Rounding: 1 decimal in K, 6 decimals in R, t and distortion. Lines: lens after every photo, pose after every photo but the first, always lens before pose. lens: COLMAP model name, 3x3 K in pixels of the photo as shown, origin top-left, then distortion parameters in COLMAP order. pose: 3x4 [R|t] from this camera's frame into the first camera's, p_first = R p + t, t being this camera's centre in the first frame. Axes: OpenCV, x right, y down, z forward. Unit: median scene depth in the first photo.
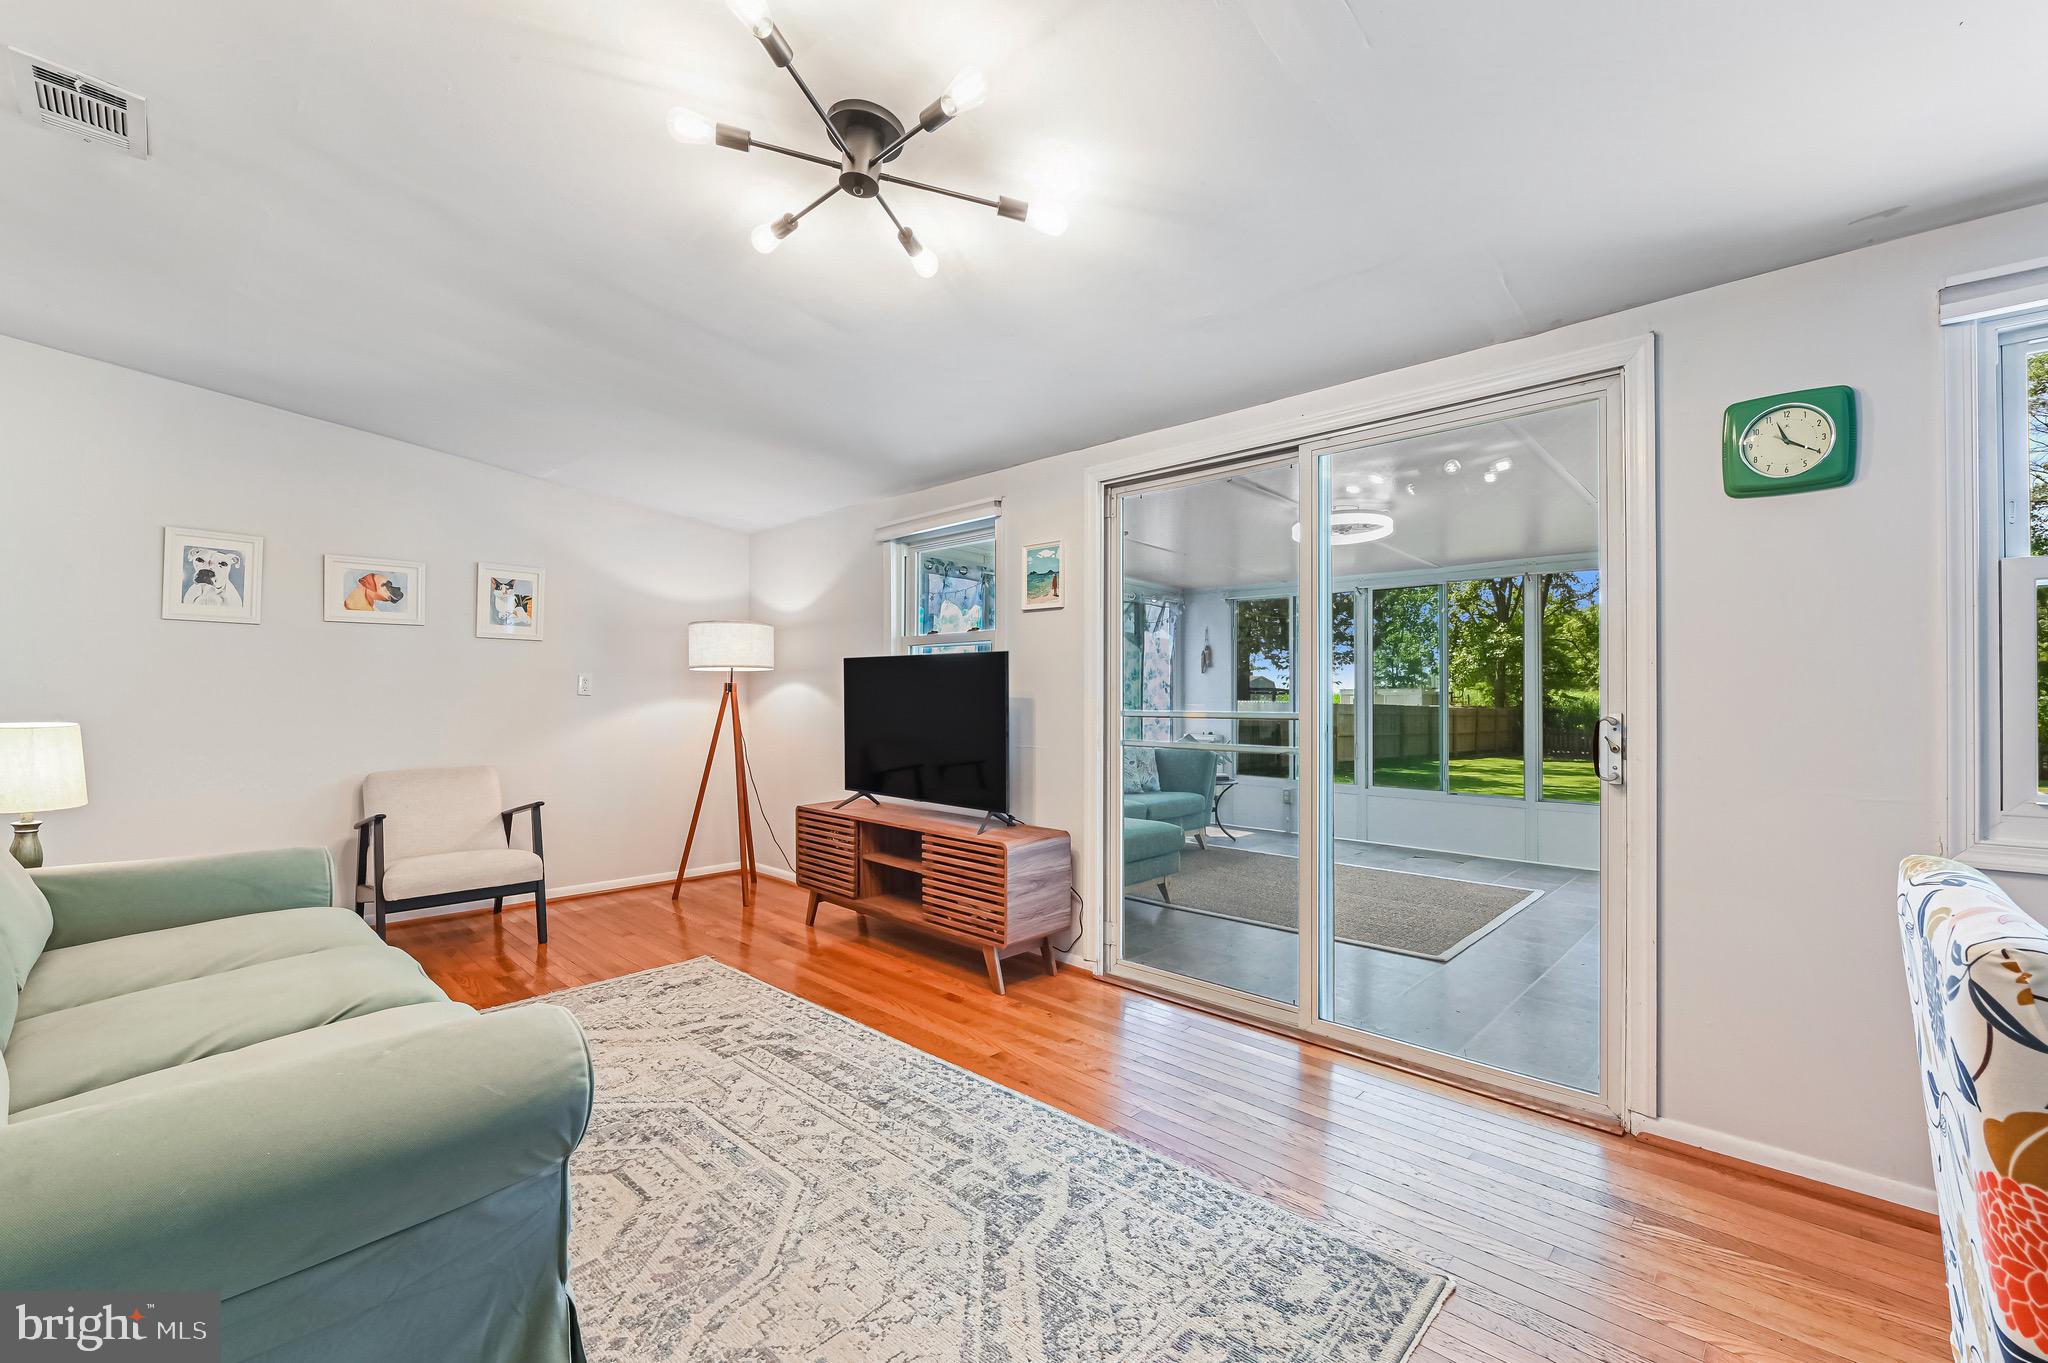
lens RADIAL K [[848.1, 0, 1032.4], [0, 848.1, 683.9], [0, 0, 1]] dist [-0.003961, -0.000277]
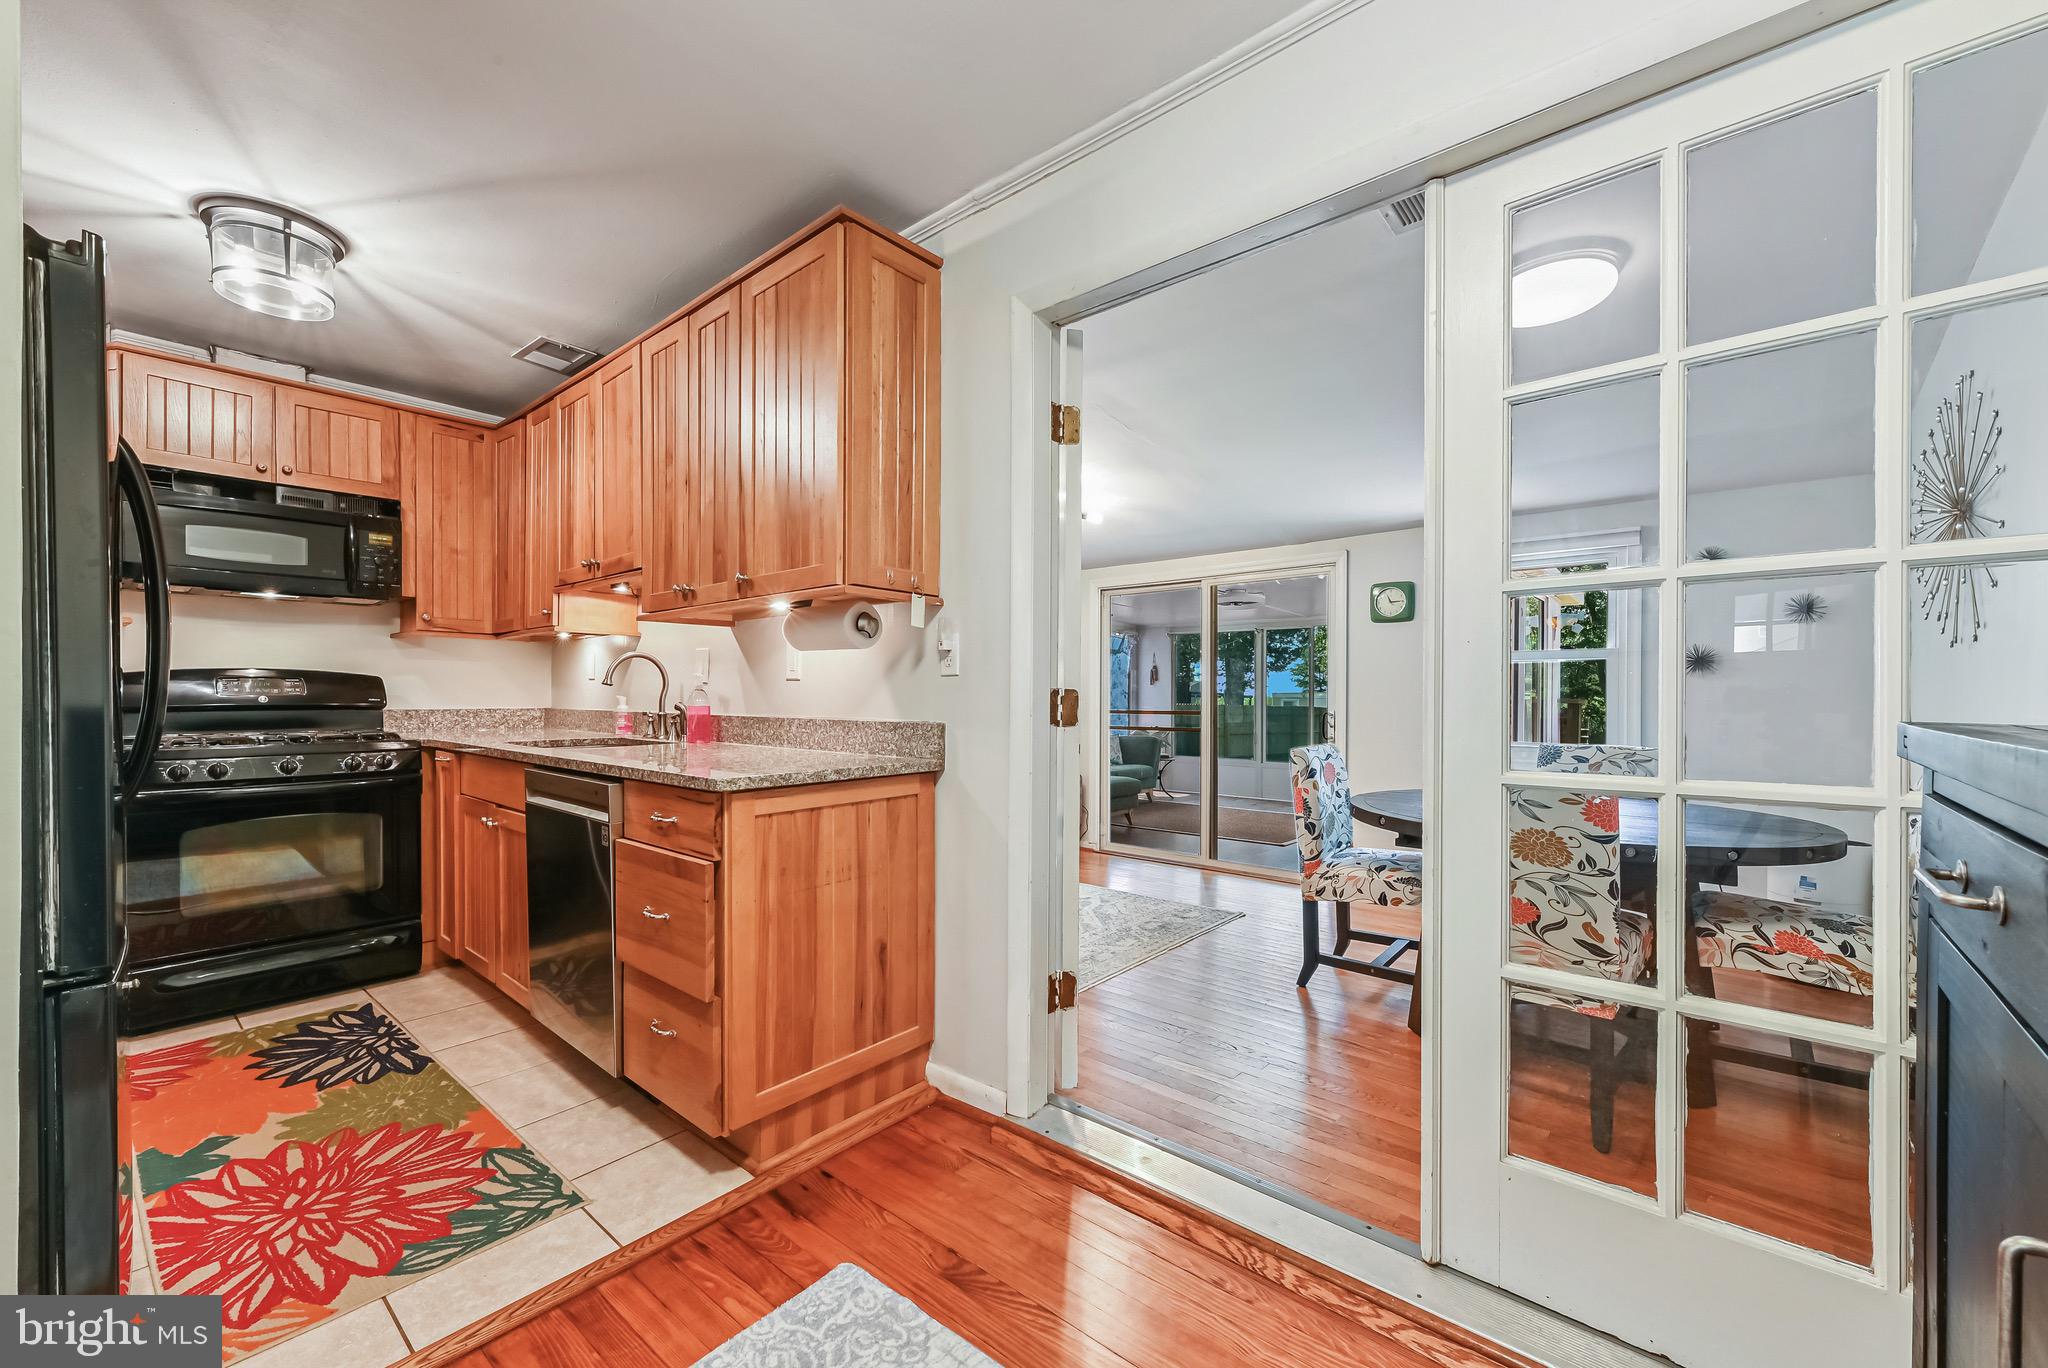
lens RADIAL K [[808.2, 0, 993.8], [0, 808.2, 686.0], [0, 0, 1]] dist [-0.002270, -0.000055]
pose [[0.999937, 0.004970, 0.010041, -0.158770], [-0.004968, 0.999988, -0.000264, -0.017490], [-0.010042, 0.000214, 0.999950, -0.729177]]
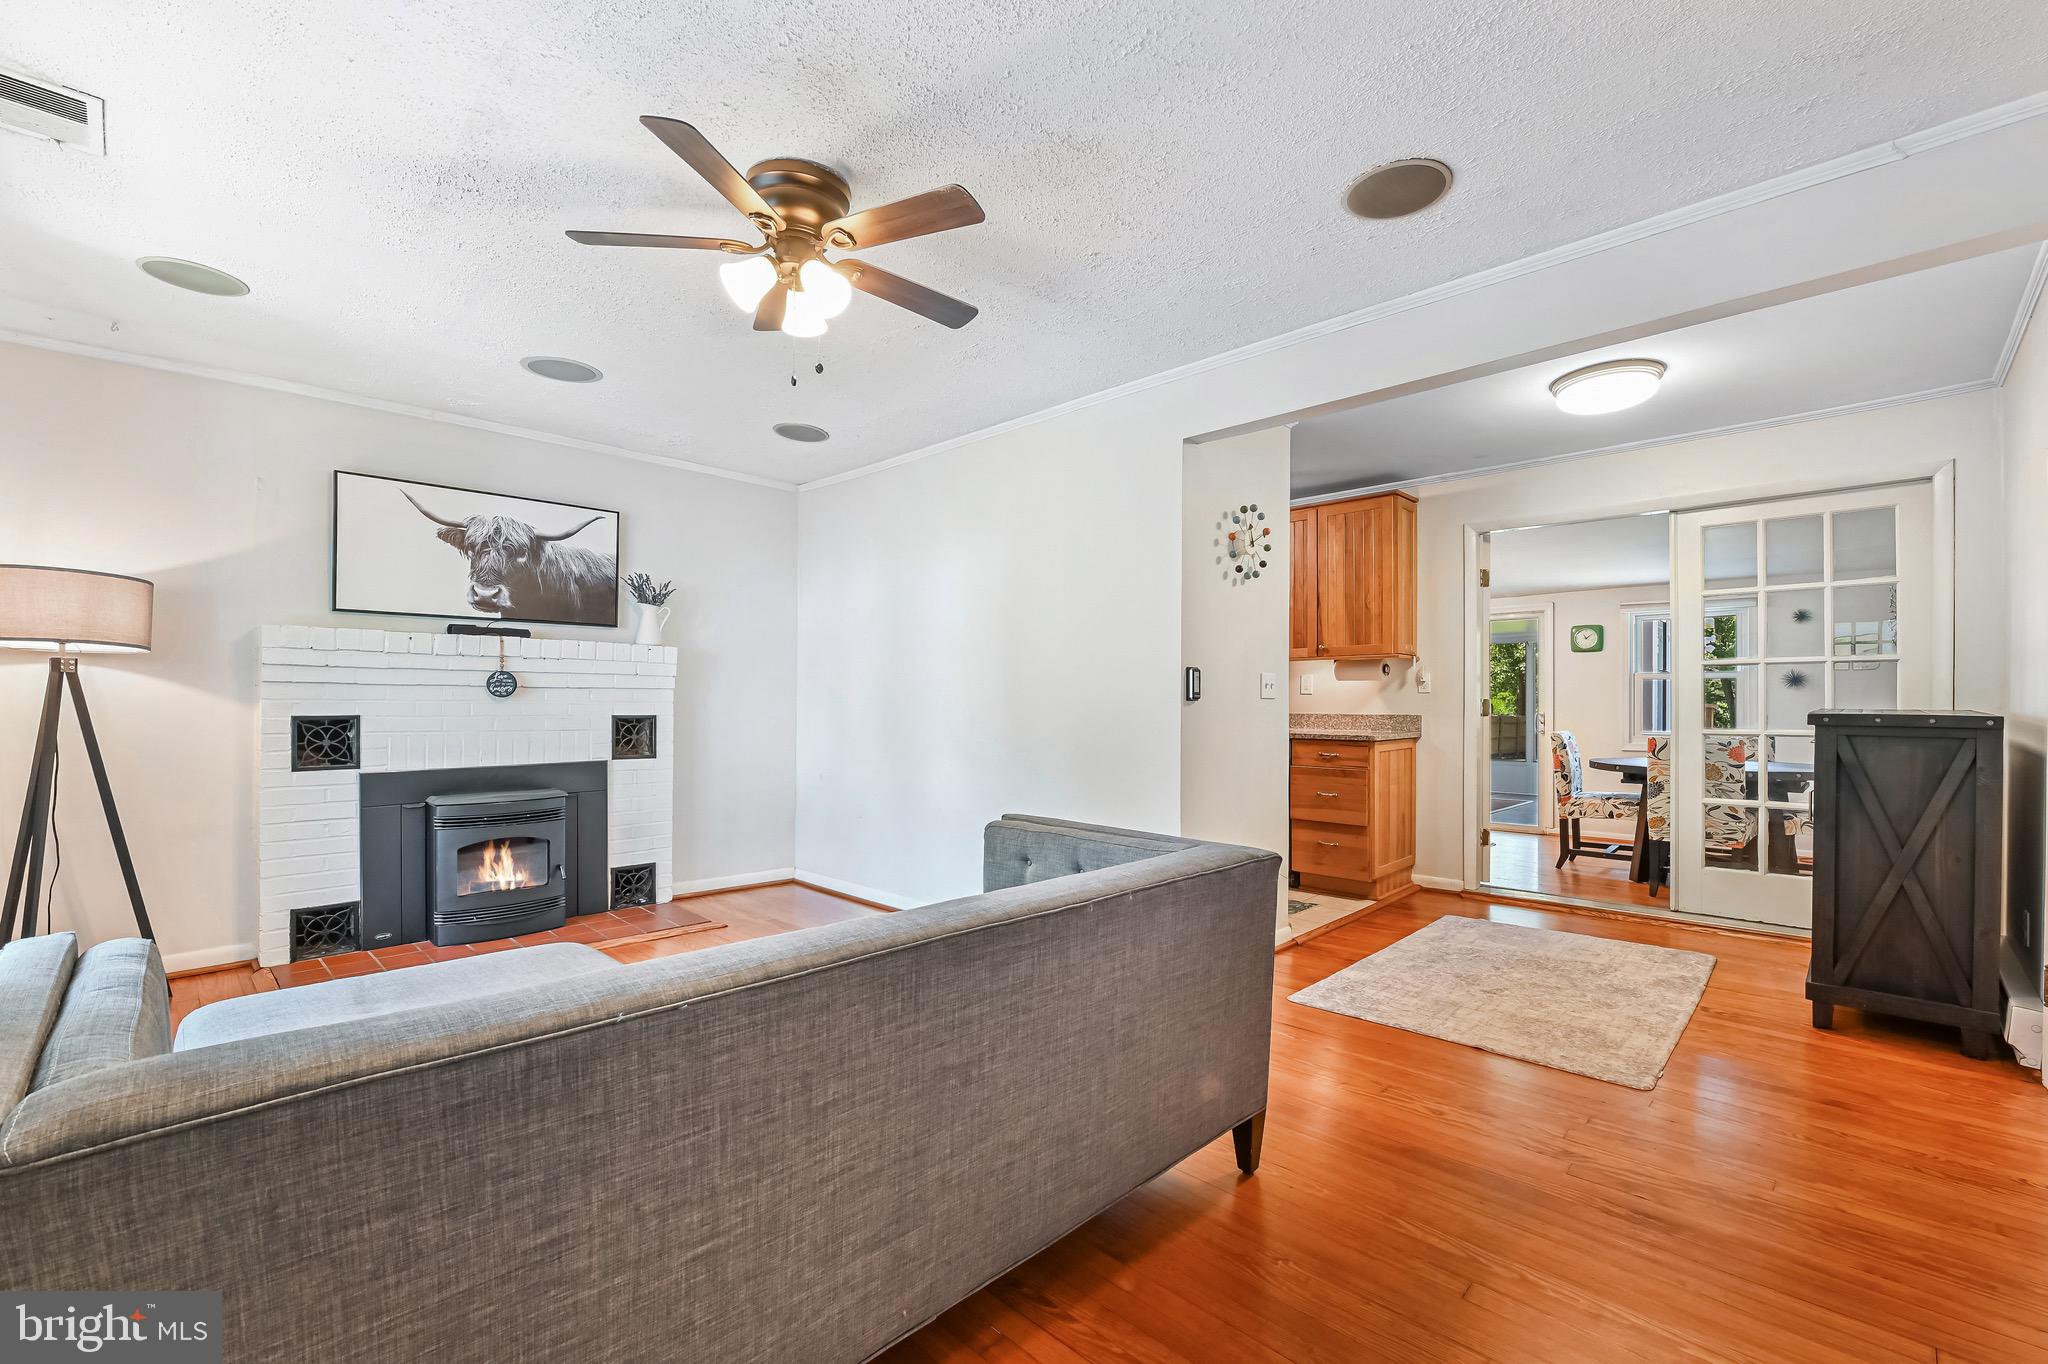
lens RADIAL K [[848.1, 0, 1032.4], [0, 848.1, 684.4], [0, 0, 1]] dist [-0.003961, -0.000277]
pose [[0.999442, 0.004703, -0.033081, -0.744882], [-0.004957, 0.999959, -0.007583, -0.025093], [0.033044, 0.007743, 0.999424, -1.476224]]
